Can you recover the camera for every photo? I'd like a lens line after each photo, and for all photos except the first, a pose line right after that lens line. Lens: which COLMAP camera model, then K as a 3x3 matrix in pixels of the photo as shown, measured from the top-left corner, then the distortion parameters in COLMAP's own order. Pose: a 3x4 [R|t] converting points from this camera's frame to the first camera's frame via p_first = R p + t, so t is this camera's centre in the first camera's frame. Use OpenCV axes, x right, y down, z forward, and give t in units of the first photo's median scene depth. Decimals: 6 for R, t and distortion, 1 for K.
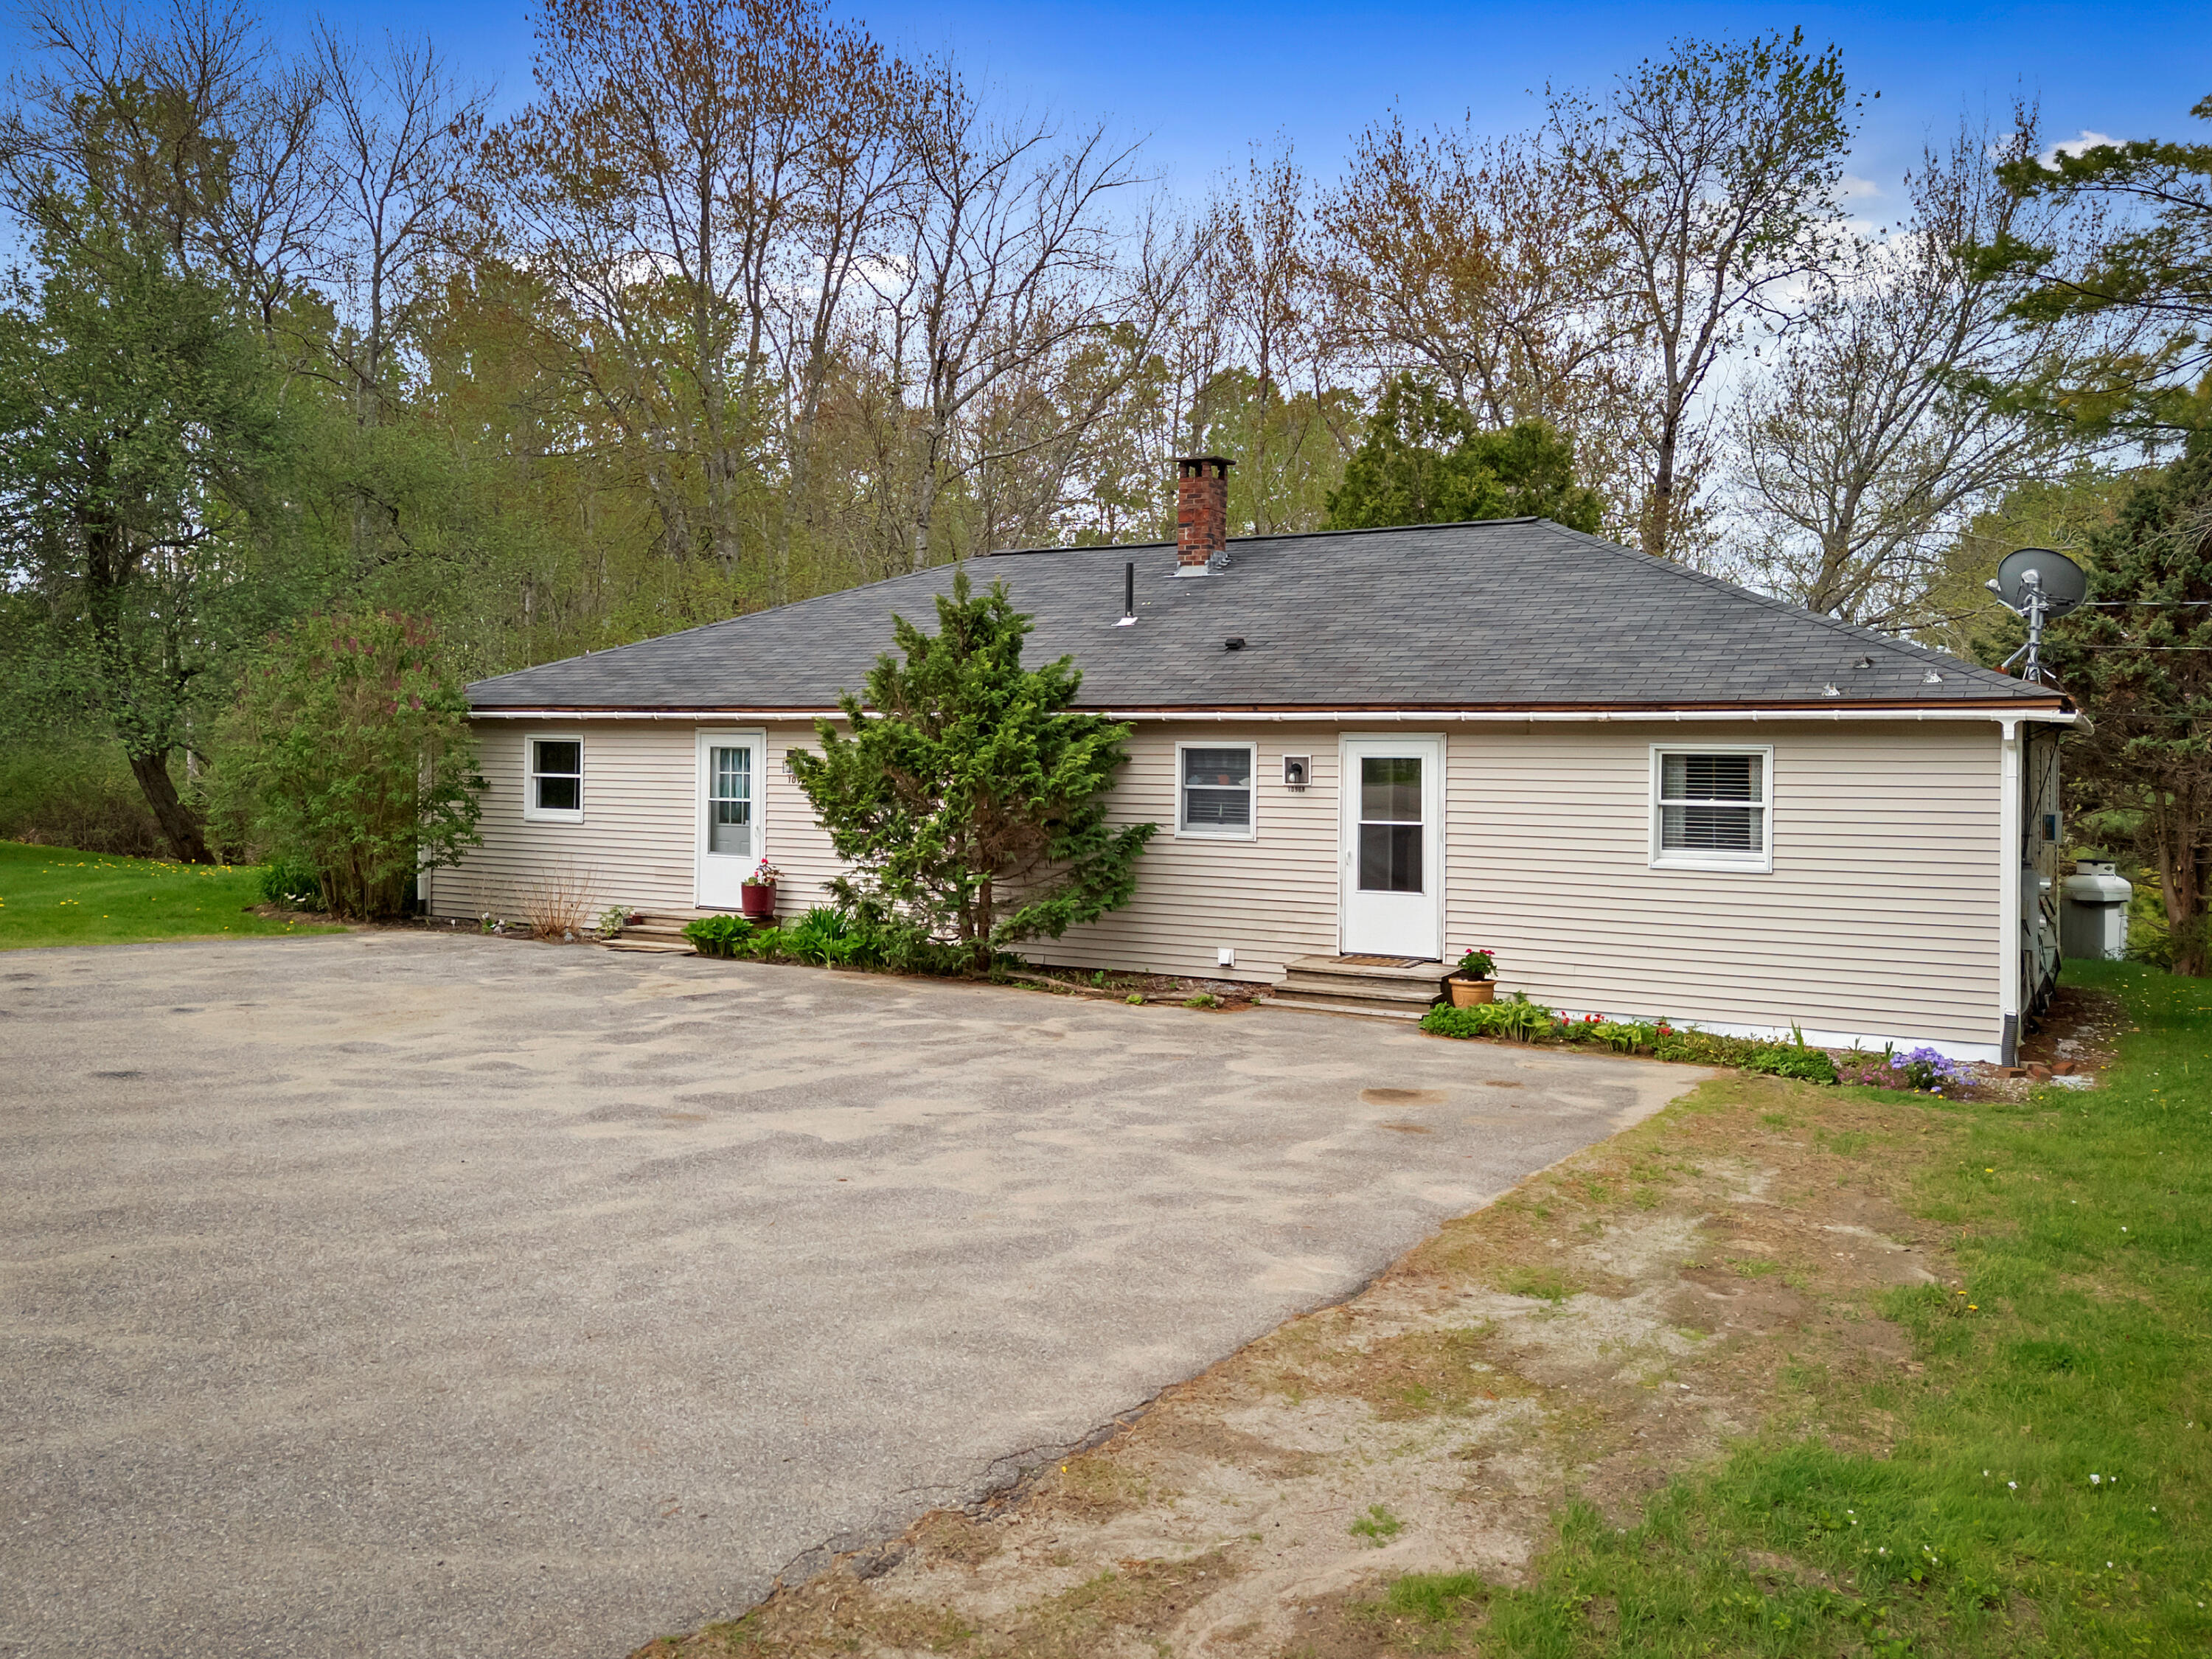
lens RADIAL K [[1666.6, 0, 1162.7], [0, 1666.6, 780.6], [0, 0, 1]] dist [0.052993, -0.002137]
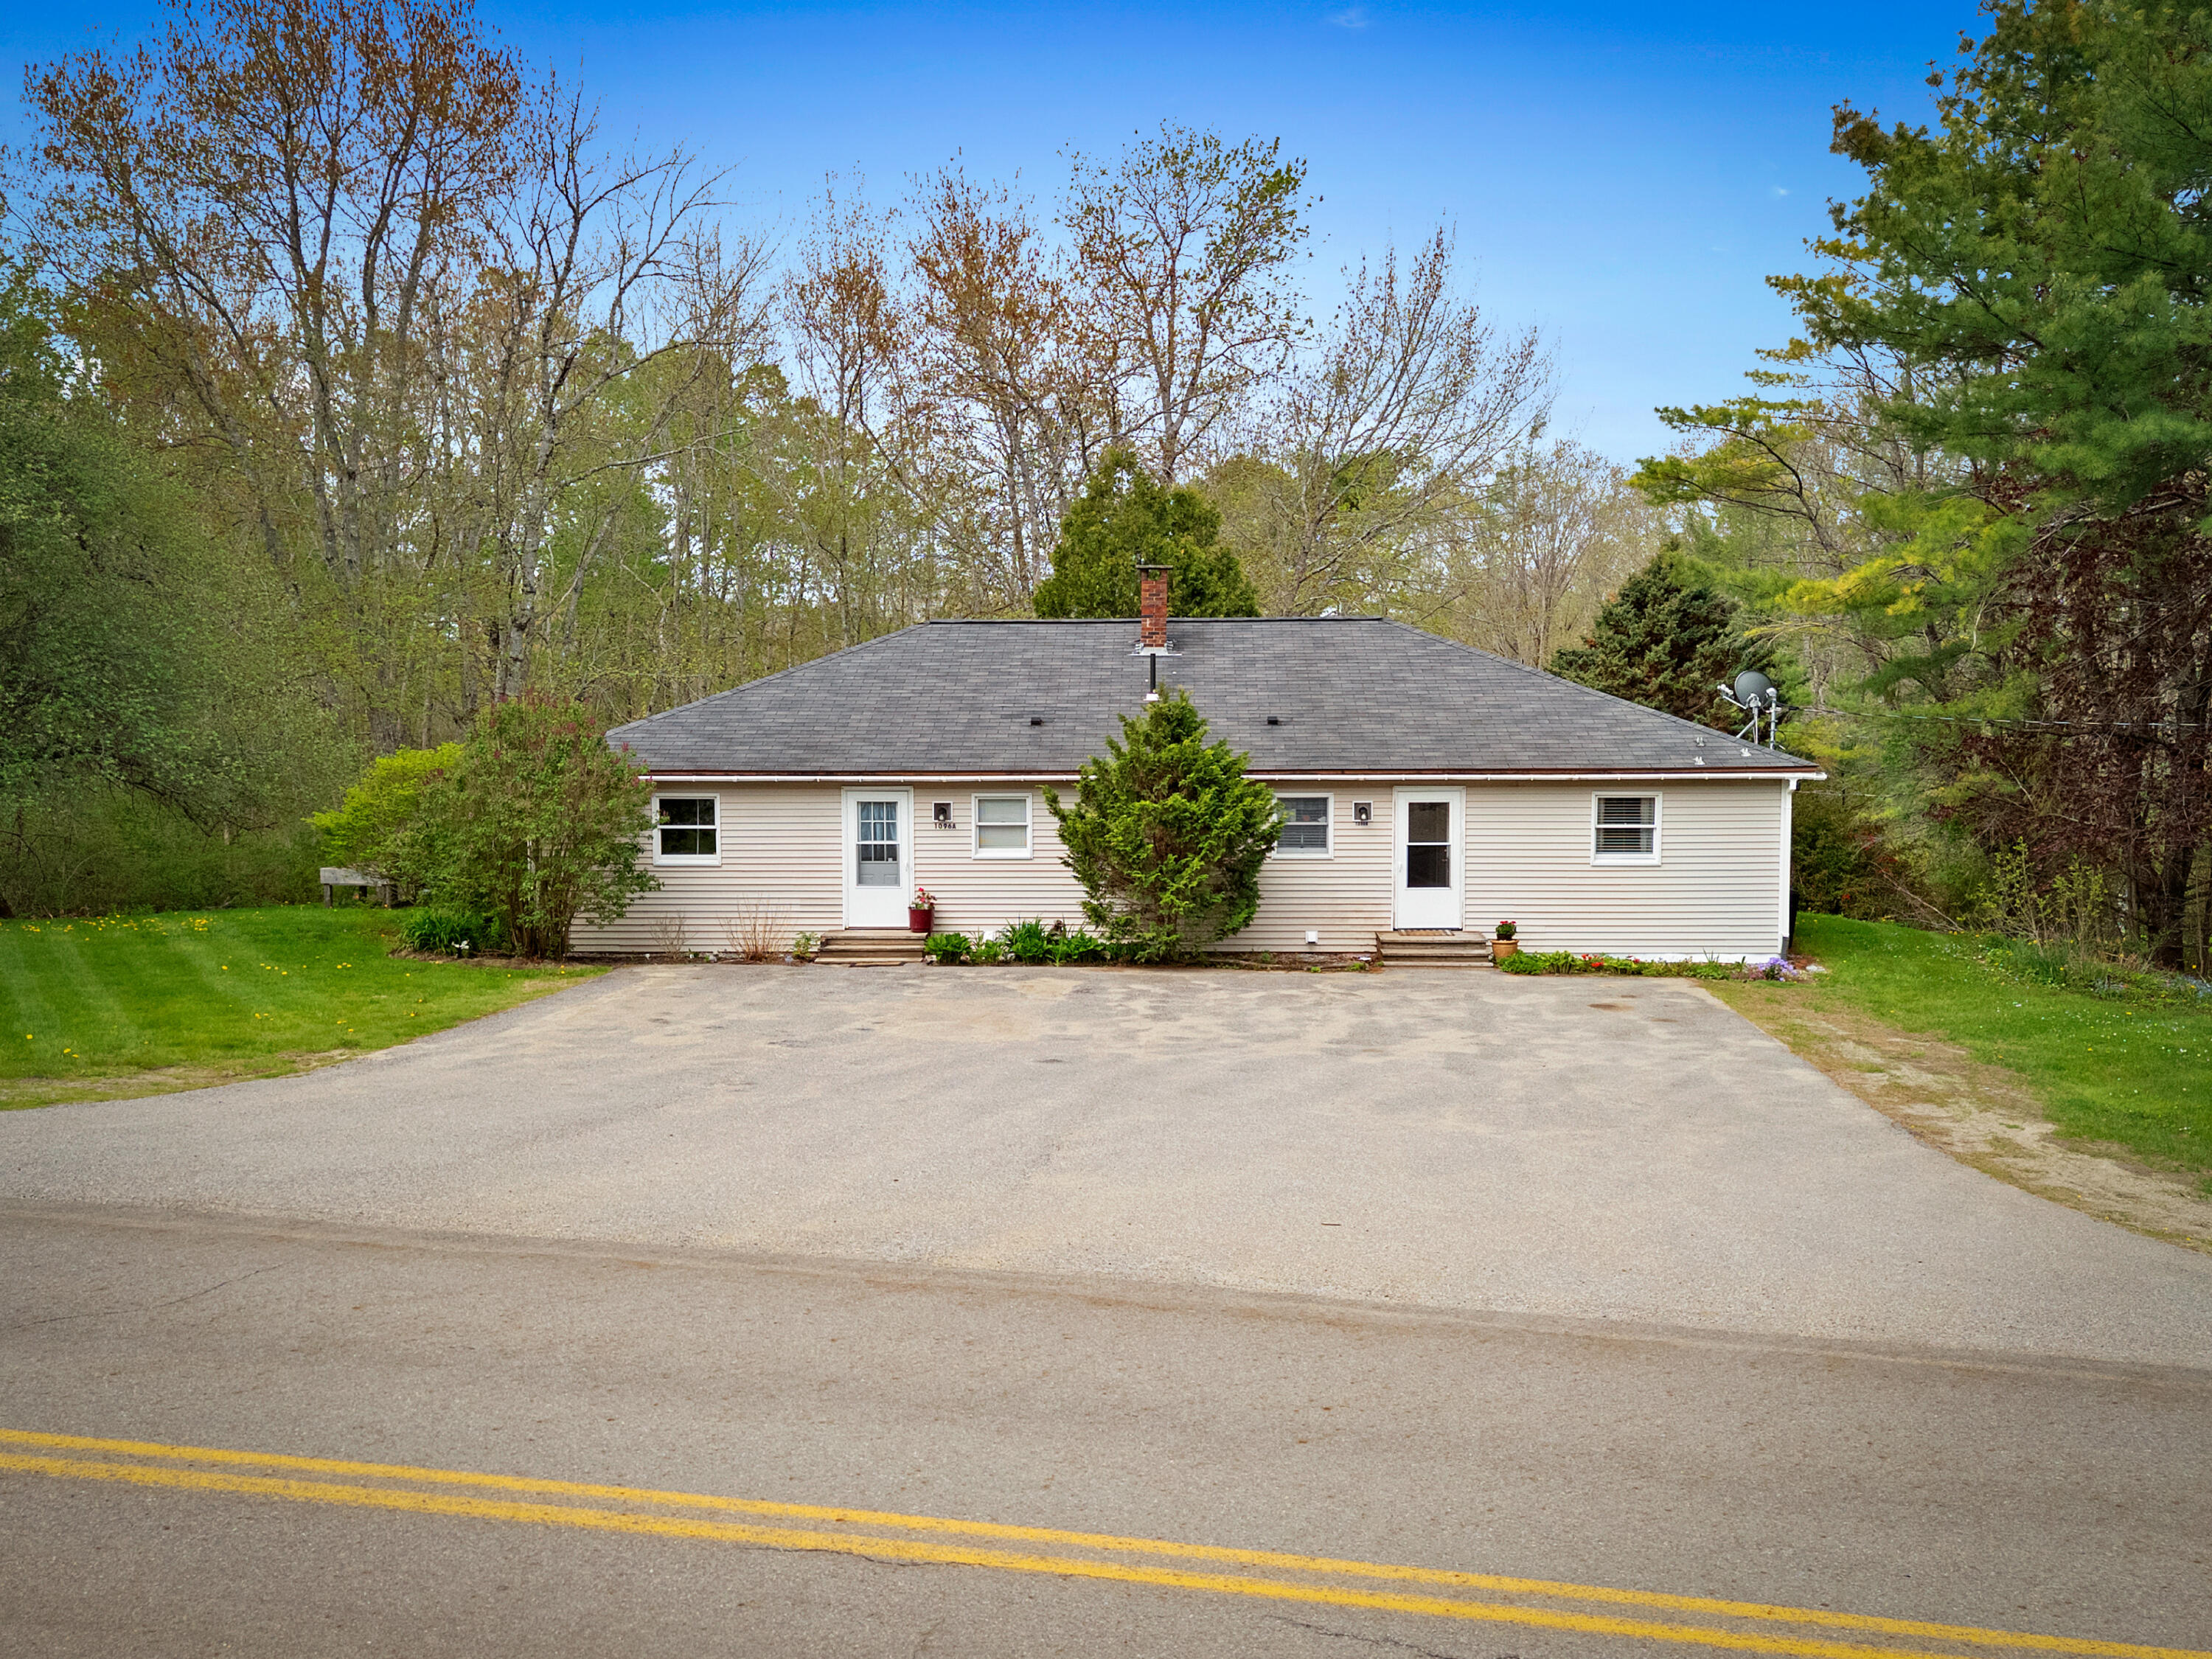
lens RADIAL K [[1812.7, 0, 1106.0], [0, 1812.7, 829.5], [0, 0, 1]] dist [0.062842, 0.000137]
pose [[0.898047, -0.049026, 0.437160, -0.842848], [0.021480, 0.997472, 0.067737, -0.105532], [-0.439375, -0.051440, 0.896829, -0.377232]]
